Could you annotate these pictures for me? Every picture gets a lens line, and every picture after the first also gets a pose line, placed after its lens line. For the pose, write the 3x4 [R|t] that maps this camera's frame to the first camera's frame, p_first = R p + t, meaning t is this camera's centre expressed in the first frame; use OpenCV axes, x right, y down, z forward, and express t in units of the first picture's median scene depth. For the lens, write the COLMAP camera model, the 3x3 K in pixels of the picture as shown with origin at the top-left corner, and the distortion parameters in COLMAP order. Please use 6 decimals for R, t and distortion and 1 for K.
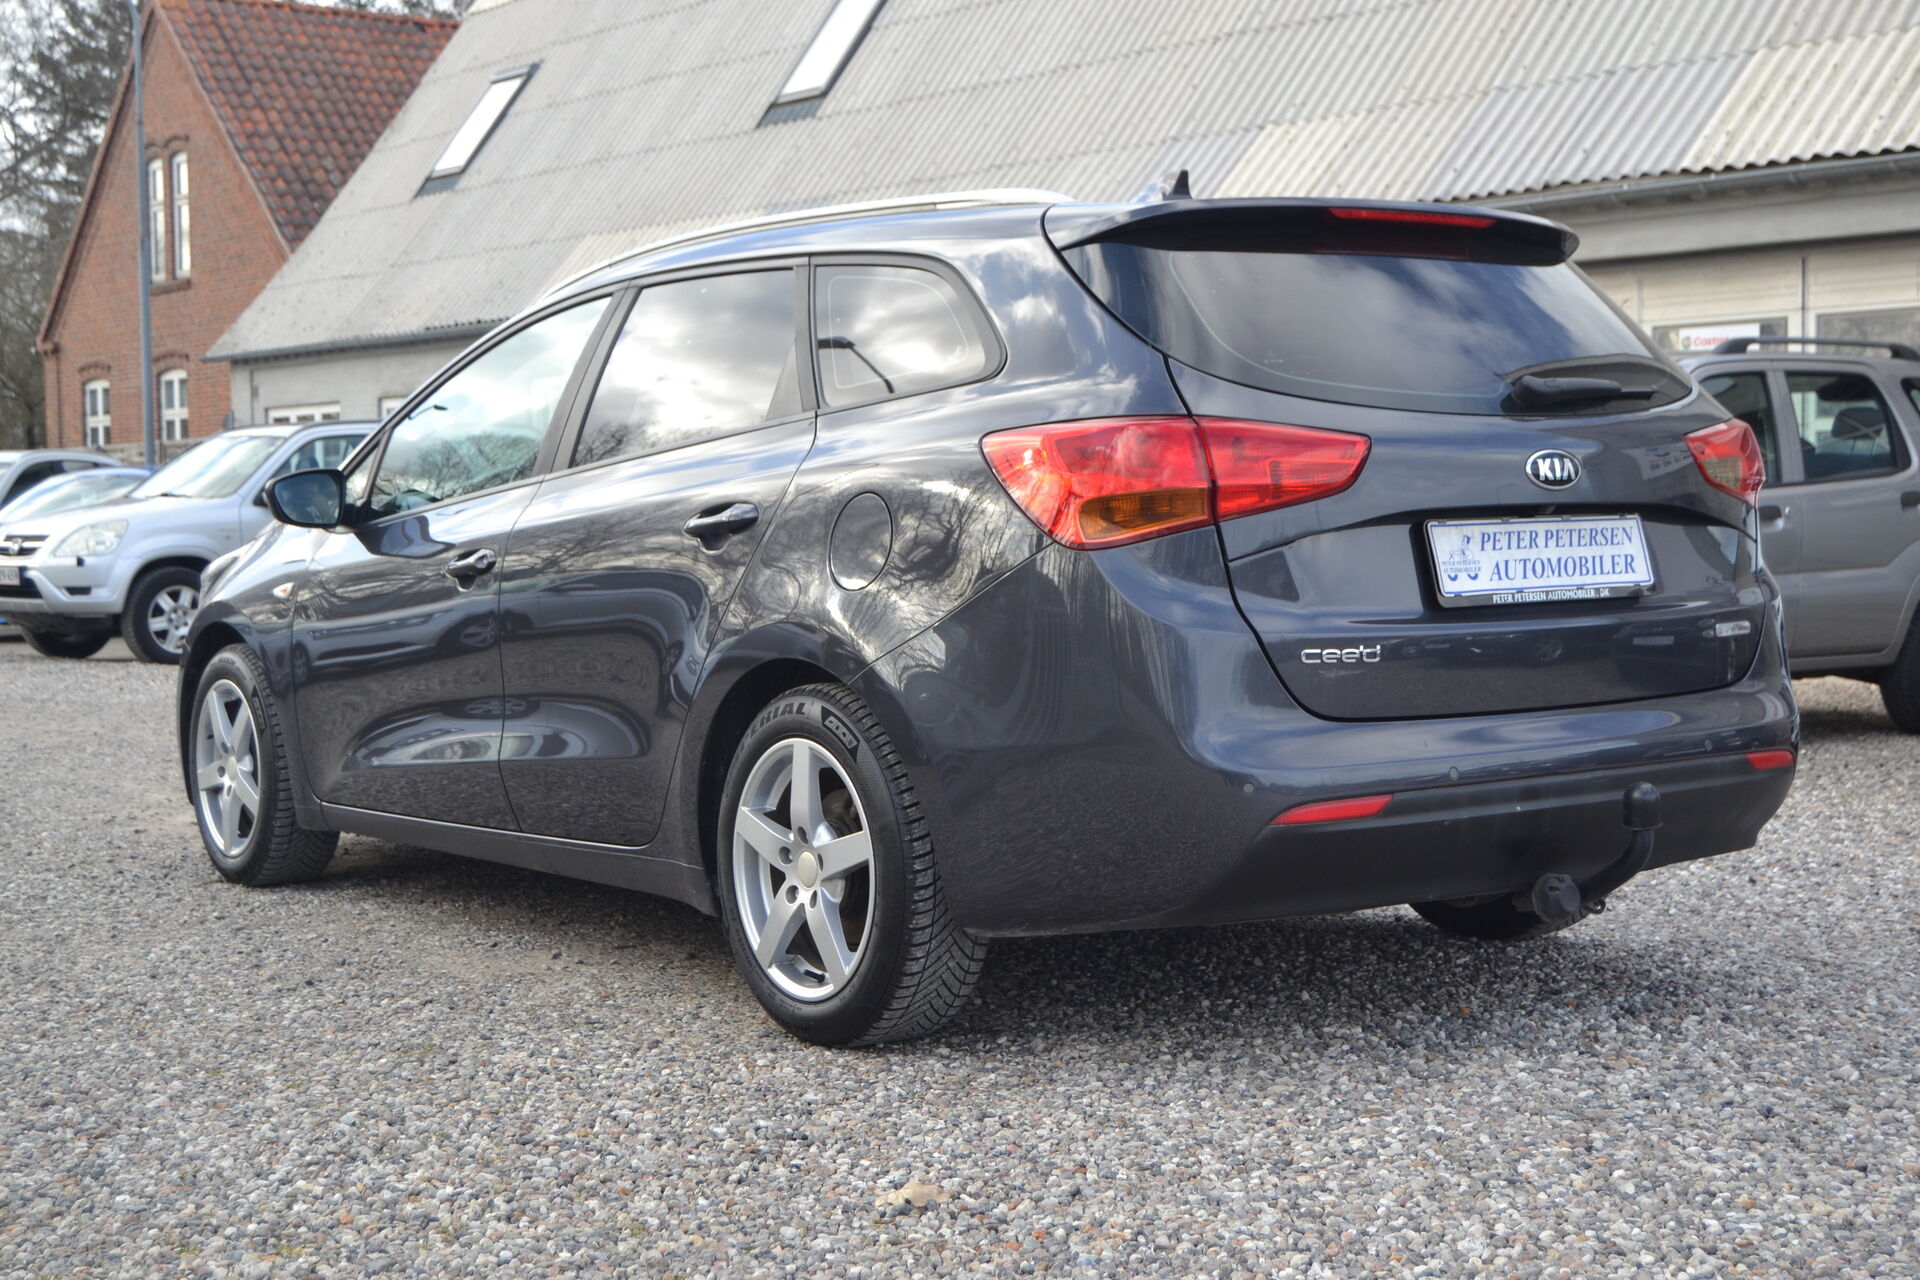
lens RADIAL K [[2628.6, 0, 960.2], [0, 2628.6, 644.8], [0, 0, 1]] dist [-0.033794, 0.000000]
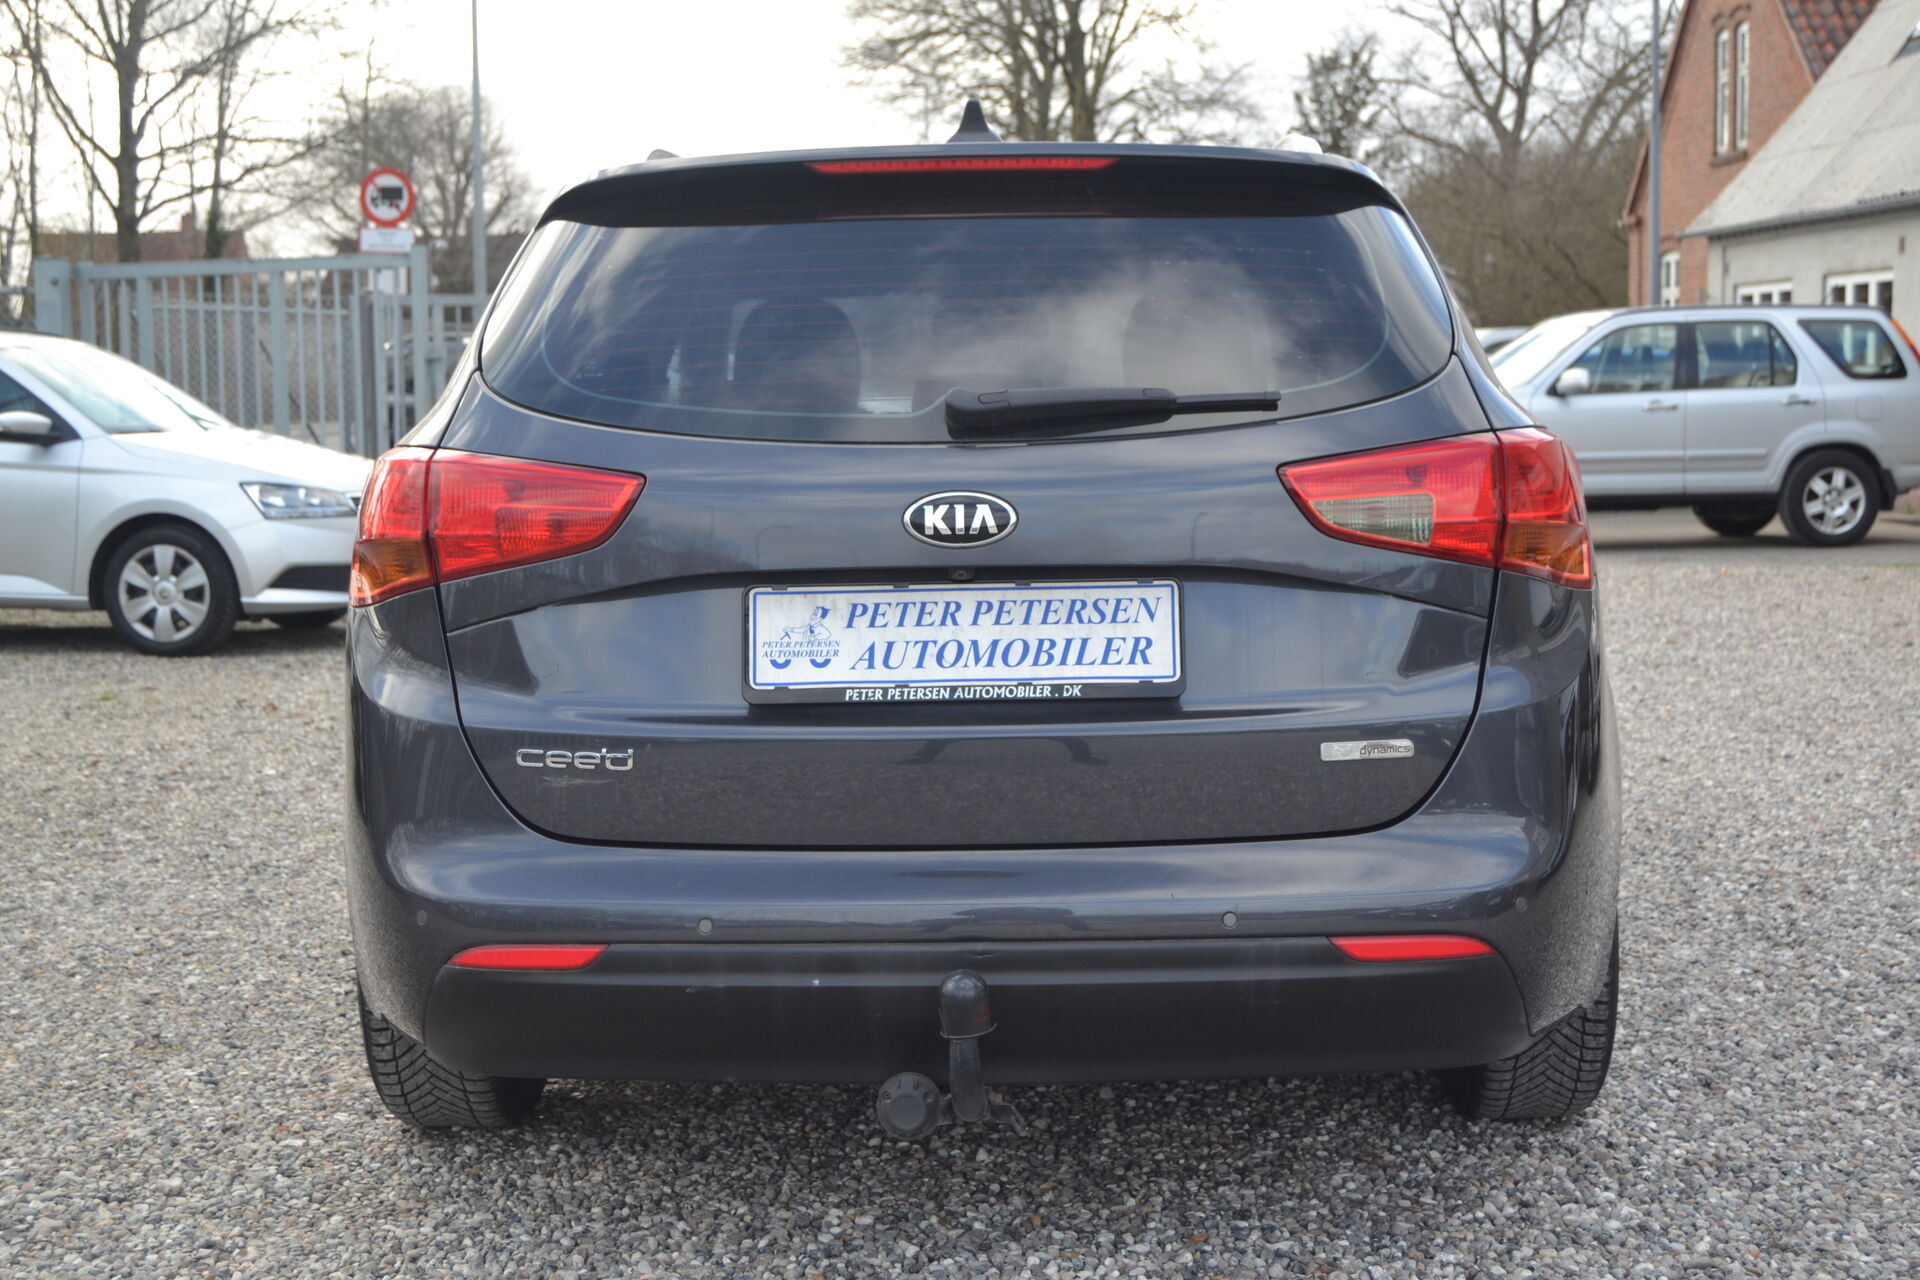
lens RADIAL K [[2595.5, 0, 958.2], [0, 2595.5, 638.0], [0, 0, 1]] dist [-0.107044, 0.000000]
pose [[0.788107, 0.064550, -0.612144, 0.657755], [-0.031340, 0.997404, 0.064827, -0.079791], [0.614740, -0.031906, 0.788084, 0.434751]]
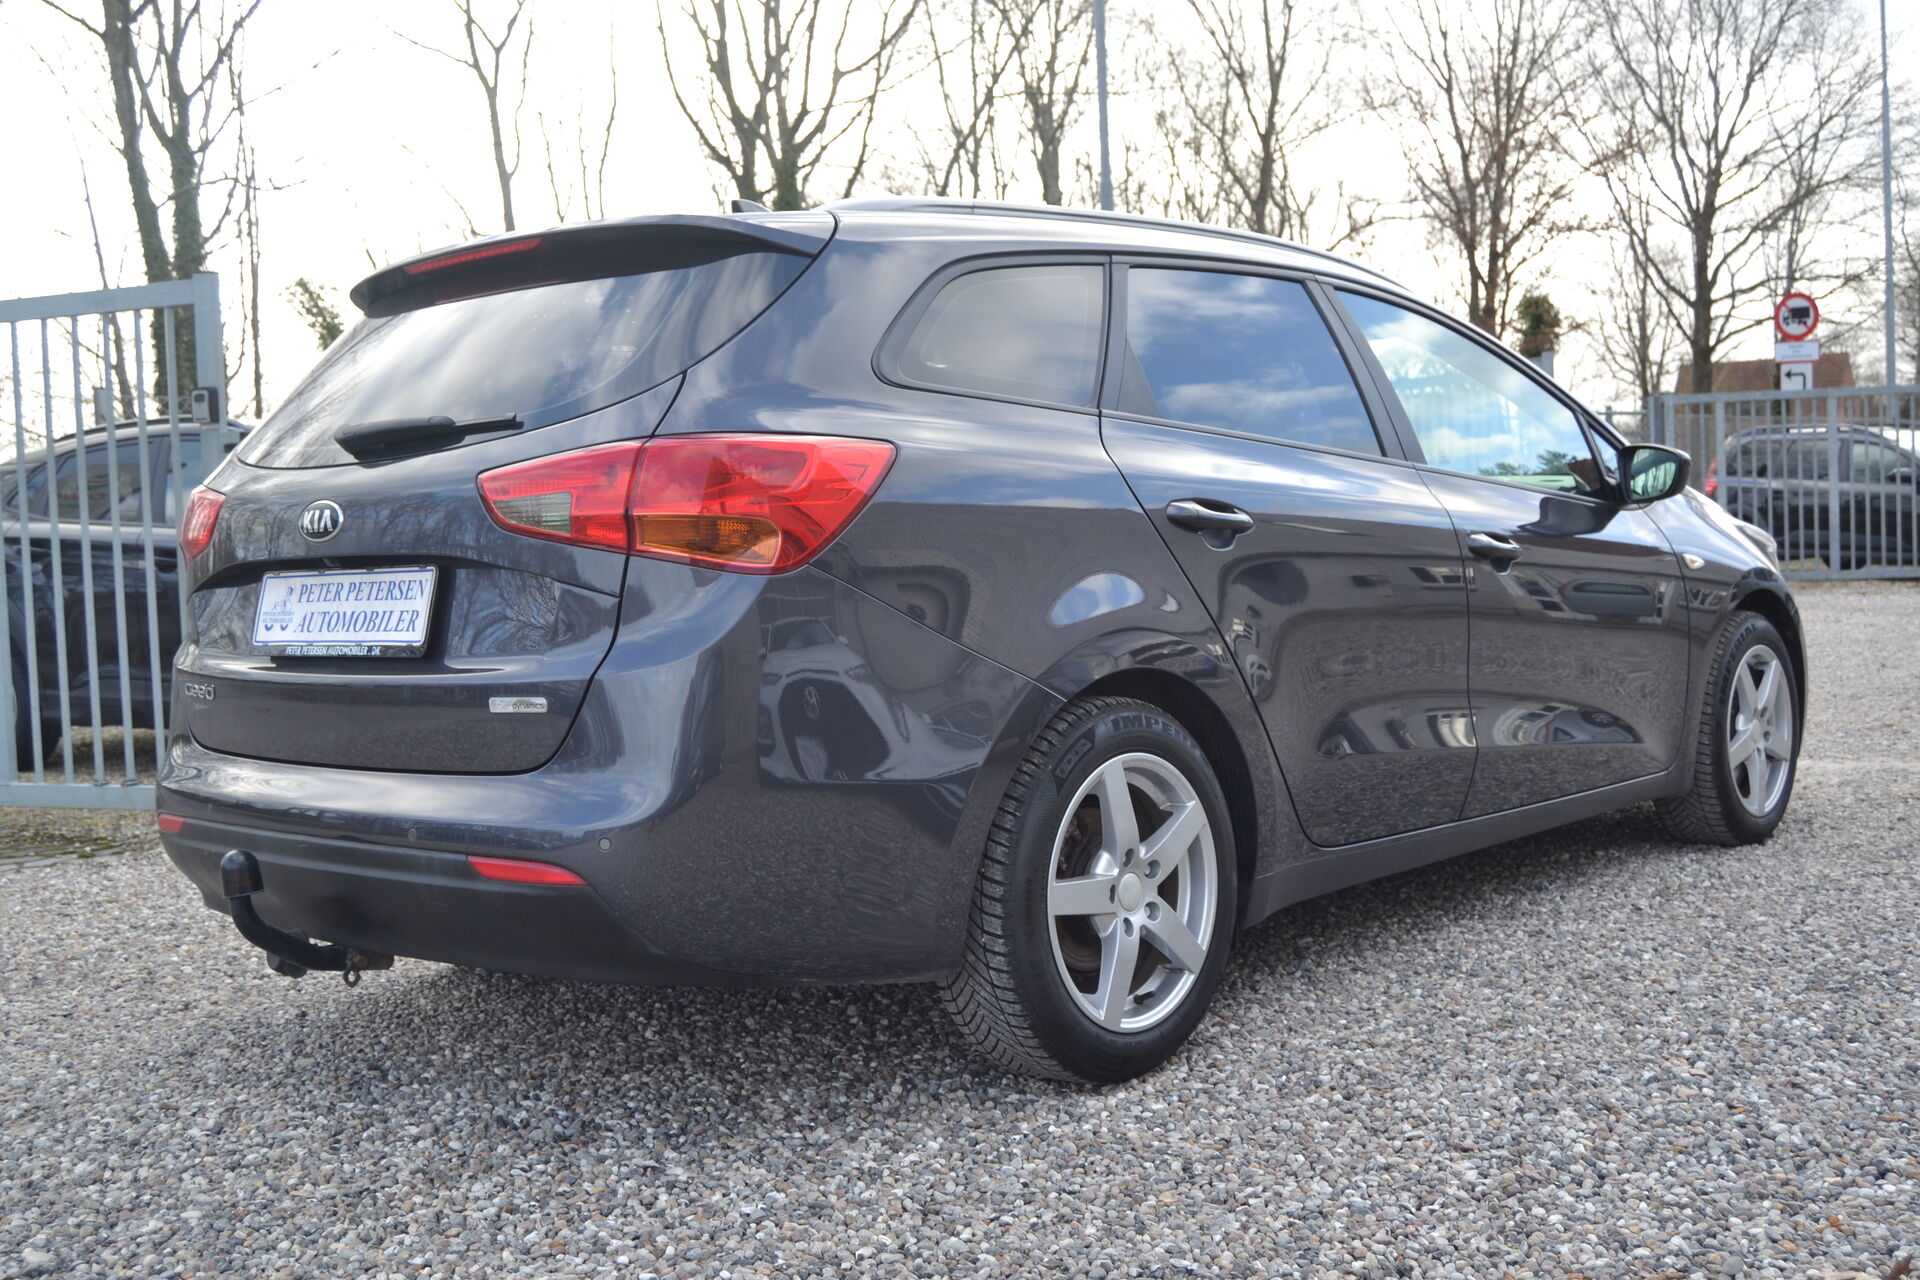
lens RADIAL K [[1967.1, 0, 960.6], [0, 1967.1, 635.5], [0, 0, 1]] dist [-0.012878, 0.000000]
pose [[0.220754, 0.062545, -0.973322, 0.980881], [-0.013341, 0.998042, 0.061108, -0.071623], [0.975238, -0.000505, 0.221156, 1.061416]]
